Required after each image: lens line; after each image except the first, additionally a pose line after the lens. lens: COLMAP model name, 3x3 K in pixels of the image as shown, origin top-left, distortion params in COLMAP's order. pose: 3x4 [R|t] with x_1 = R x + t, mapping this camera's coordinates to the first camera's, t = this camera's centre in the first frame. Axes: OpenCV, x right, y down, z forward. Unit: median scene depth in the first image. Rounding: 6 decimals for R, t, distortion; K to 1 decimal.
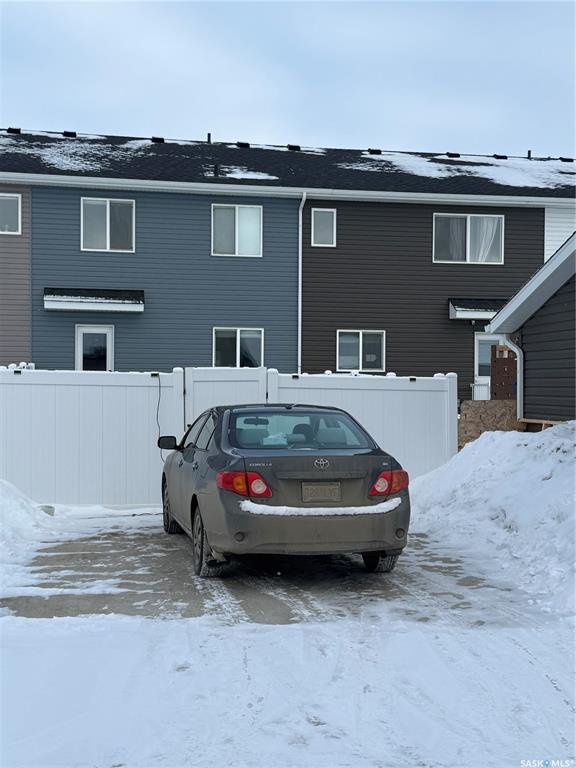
lens RADIAL K [[1030.6, 0, 289.5], [0, 1030.6, 384.8], [0, 0, 1]] dist [0.027262, 0.000000]
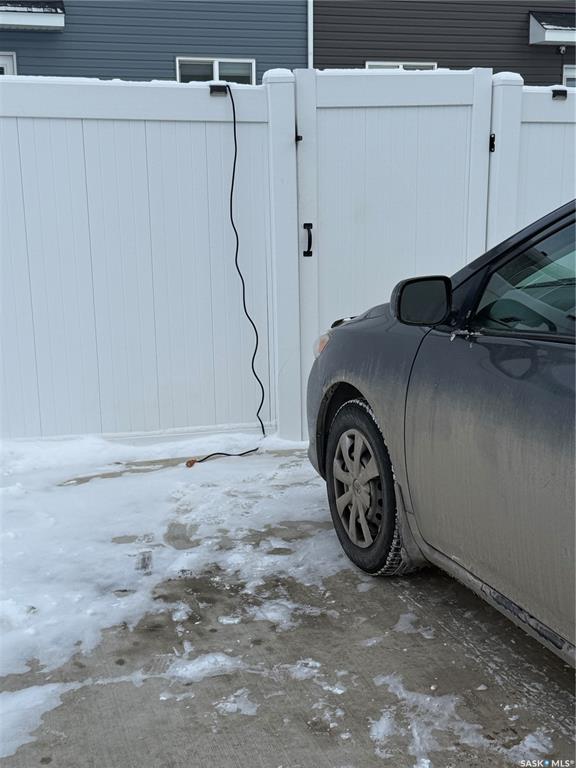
lens RADIAL K [[1030.6, 0, 286.3], [0, 1030.6, 385.4], [0, 0, 1]] dist [0.027262, 0.000000]
pose [[0.992772, -0.042874, 0.112097, -0.089669], [0.018901, 0.978212, 0.206747, 0.010811], [-0.118519, -0.203134, 0.971952, 0.354954]]
